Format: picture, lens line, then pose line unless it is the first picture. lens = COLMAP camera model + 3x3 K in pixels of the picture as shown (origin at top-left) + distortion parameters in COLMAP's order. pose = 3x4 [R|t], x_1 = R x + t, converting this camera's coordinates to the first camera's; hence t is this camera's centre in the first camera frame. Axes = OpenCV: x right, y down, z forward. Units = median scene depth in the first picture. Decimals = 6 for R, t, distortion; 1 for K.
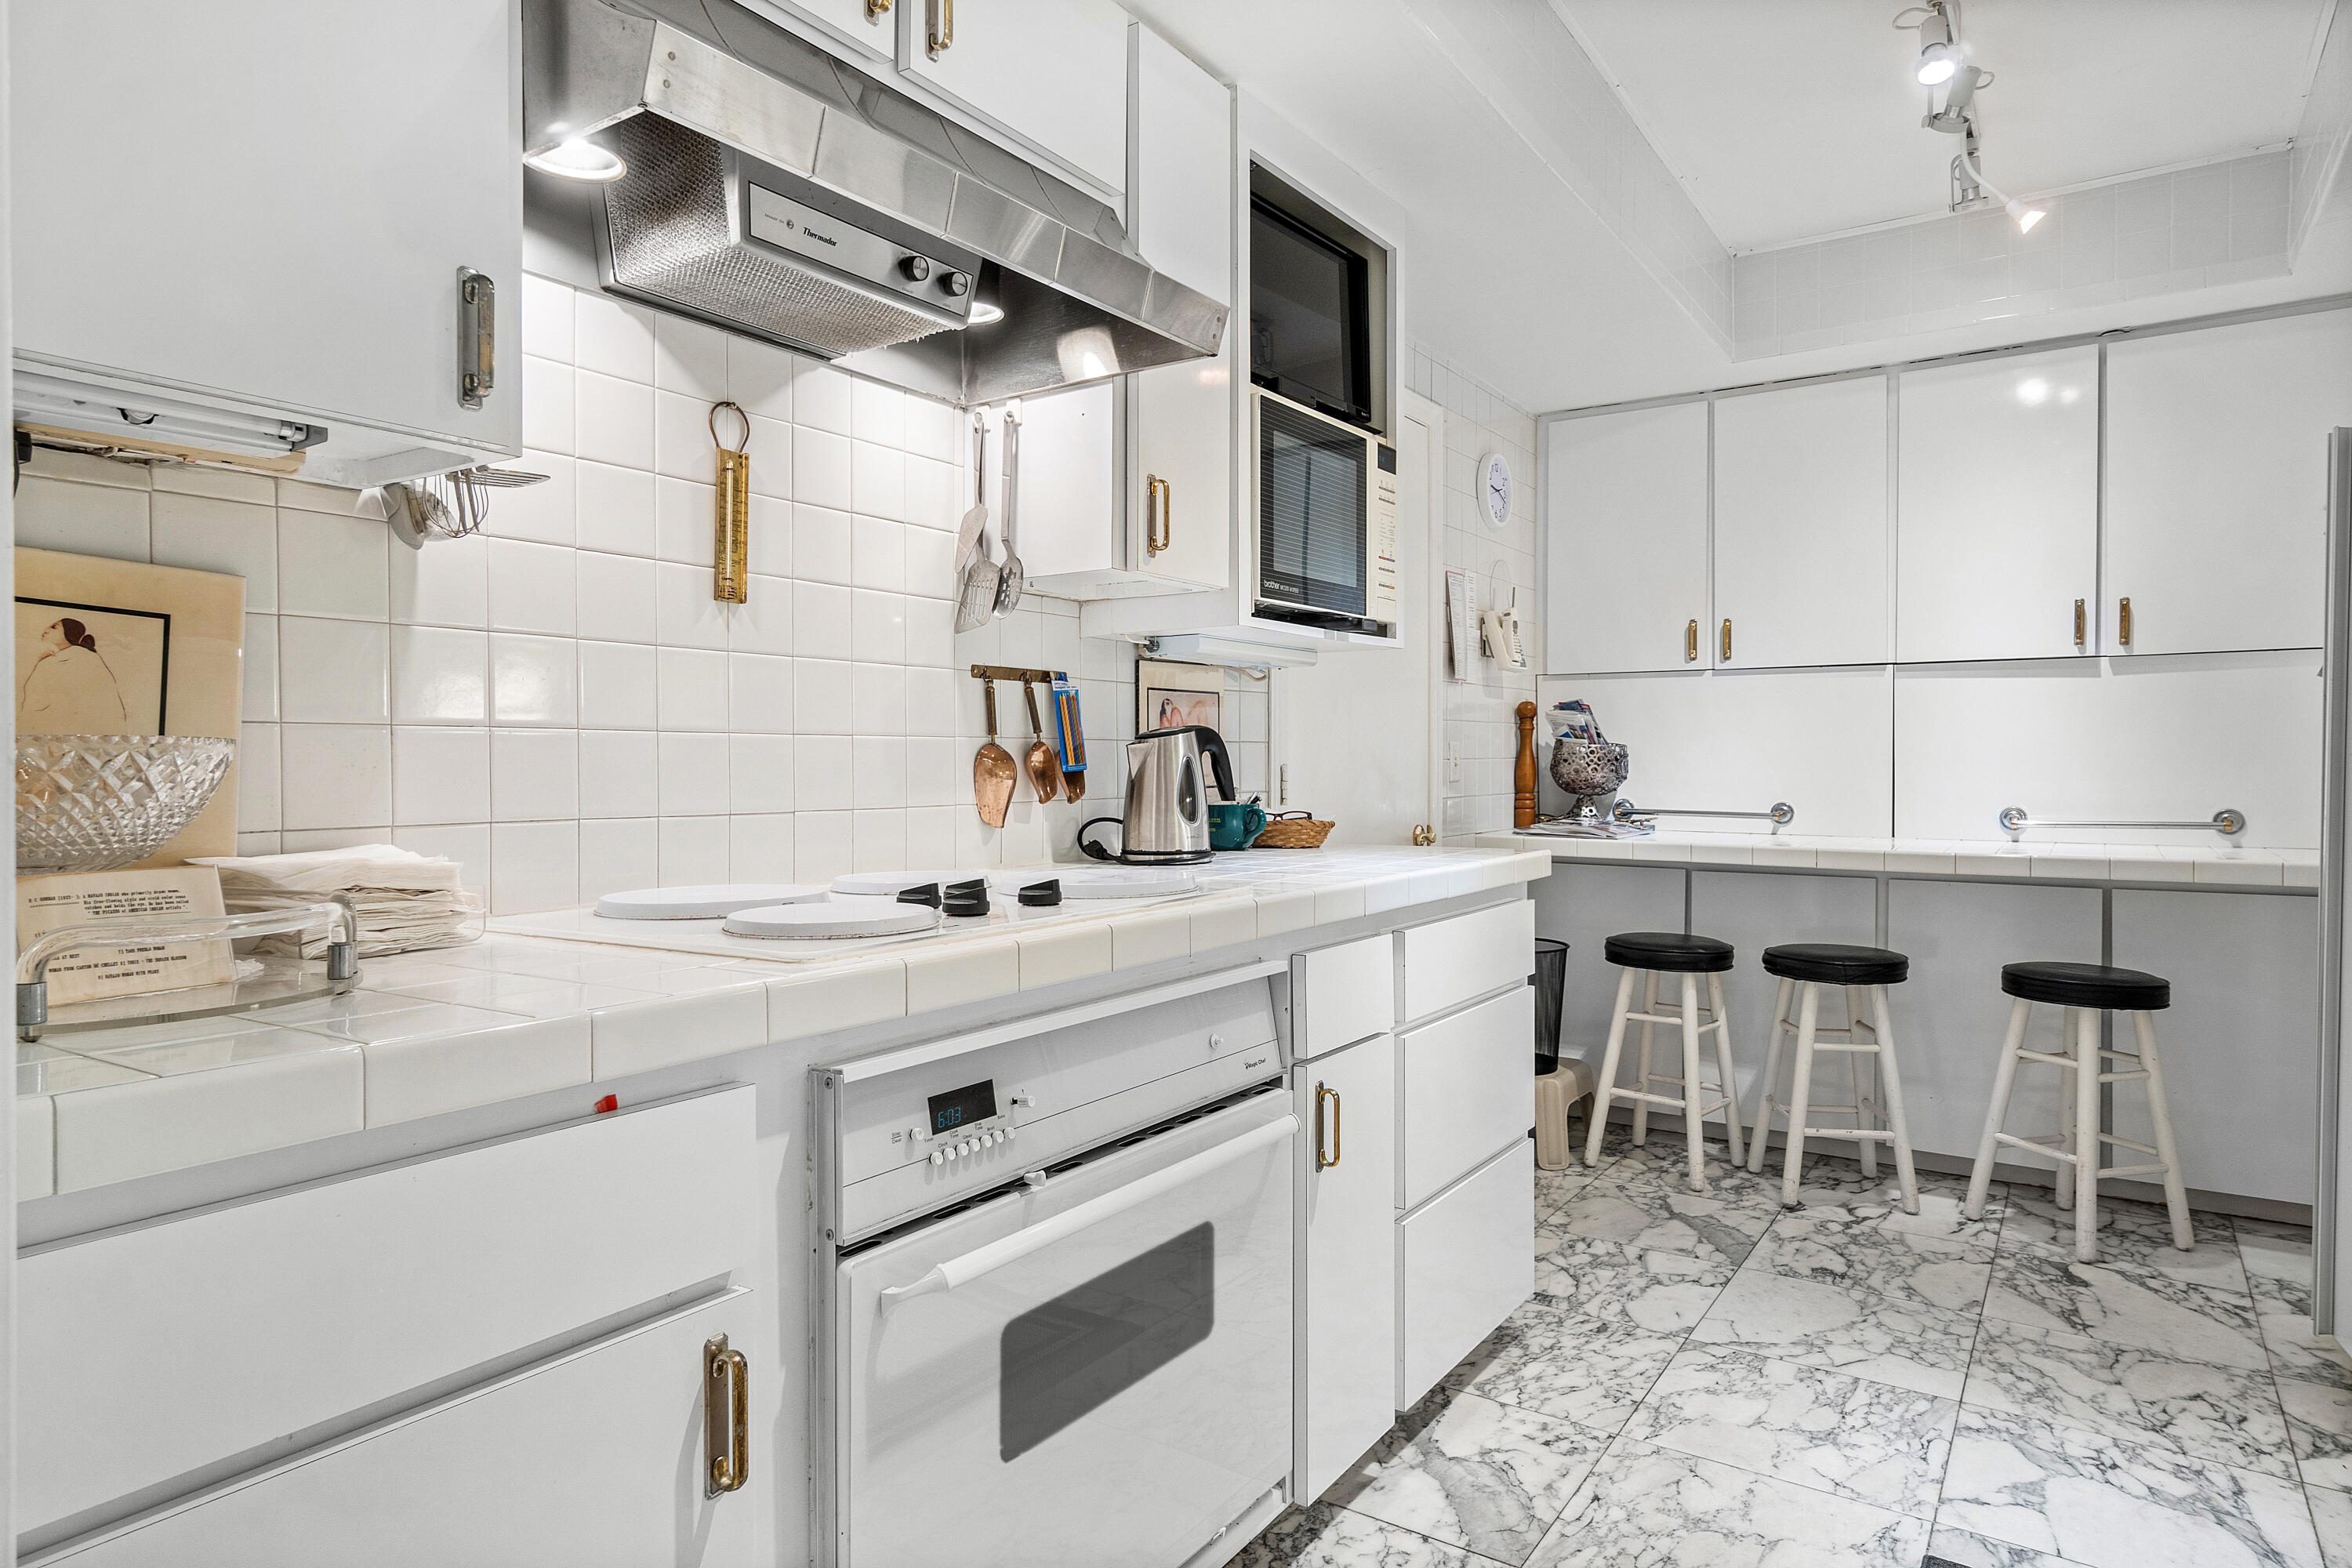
lens RADIAL K [[1350.3, 0, 1170.7], [0, 1350.3, 783.1], [0, 0, 1]] dist [0.008976, -0.000124]
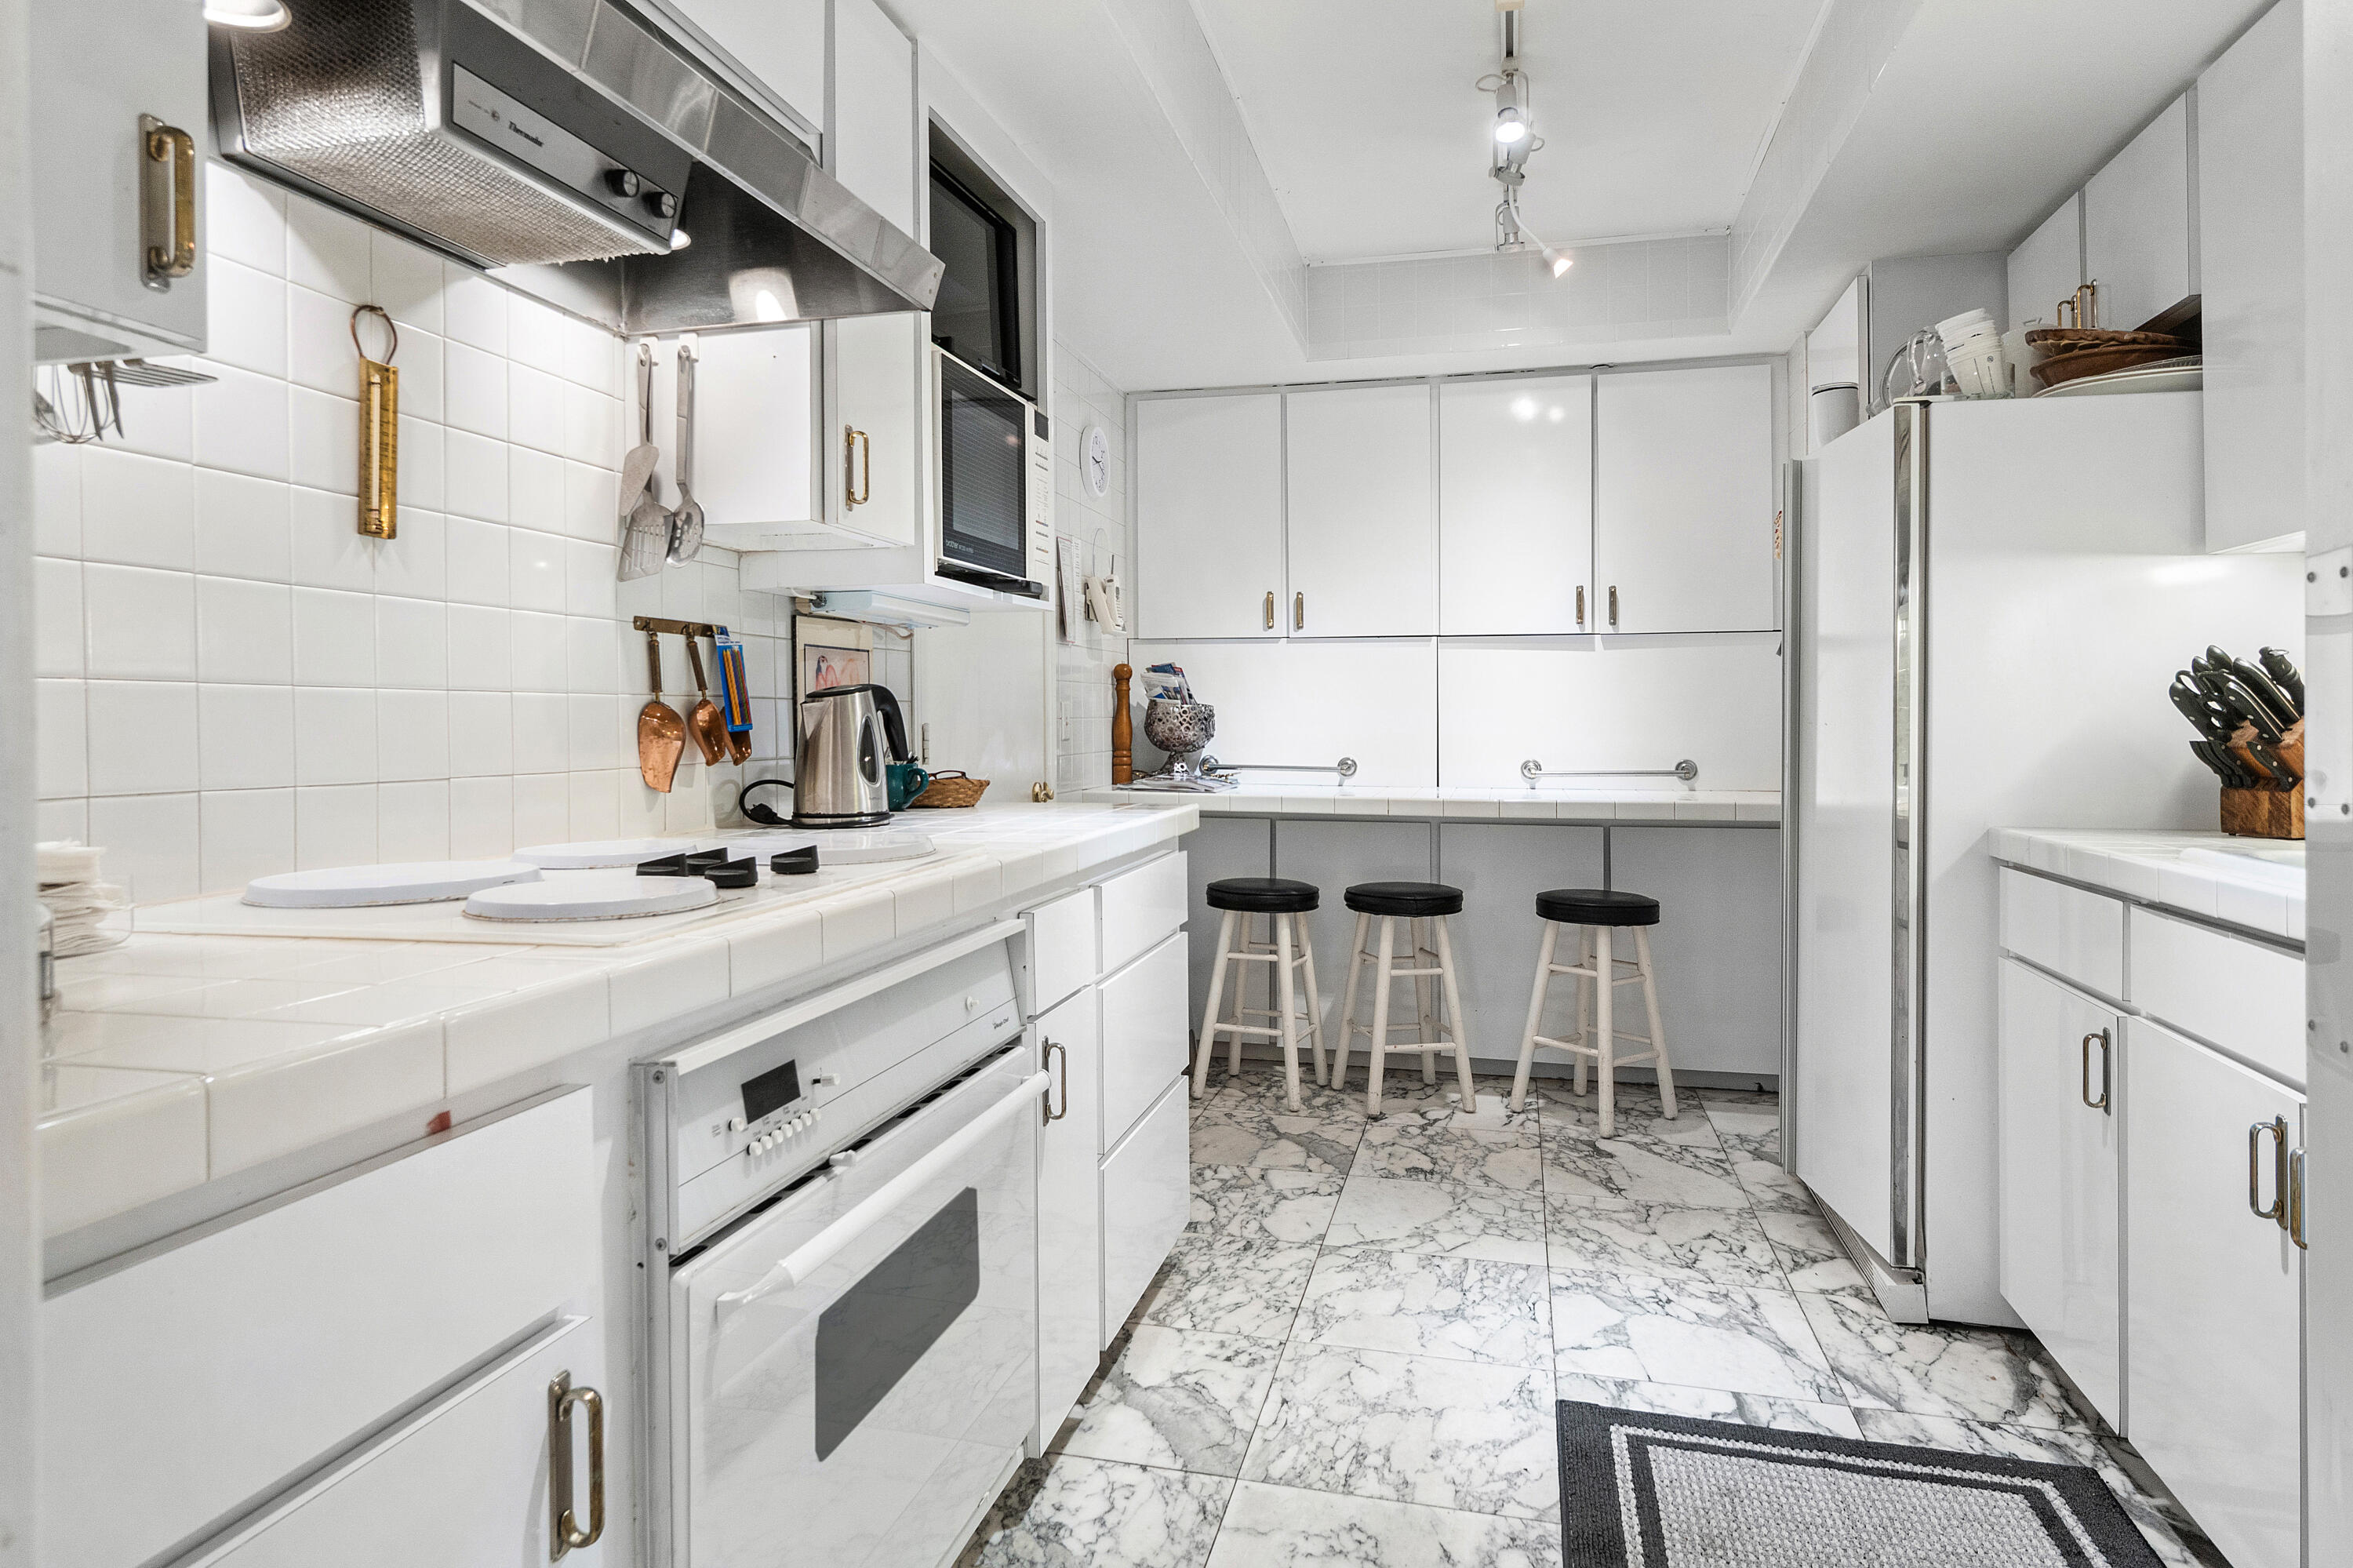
lens RADIAL K [[1351.0, 0, 1080.2], [0, 1351.0, 734.3], [0, 0, 1]] dist [0.008976, -0.000124]
pose [[0.940755, -0.003049, 0.339073, -0.178994], [0.004477, 0.999984, -0.003429, -0.002528], [-0.339057, 0.004744, 0.940754, 0.029270]]
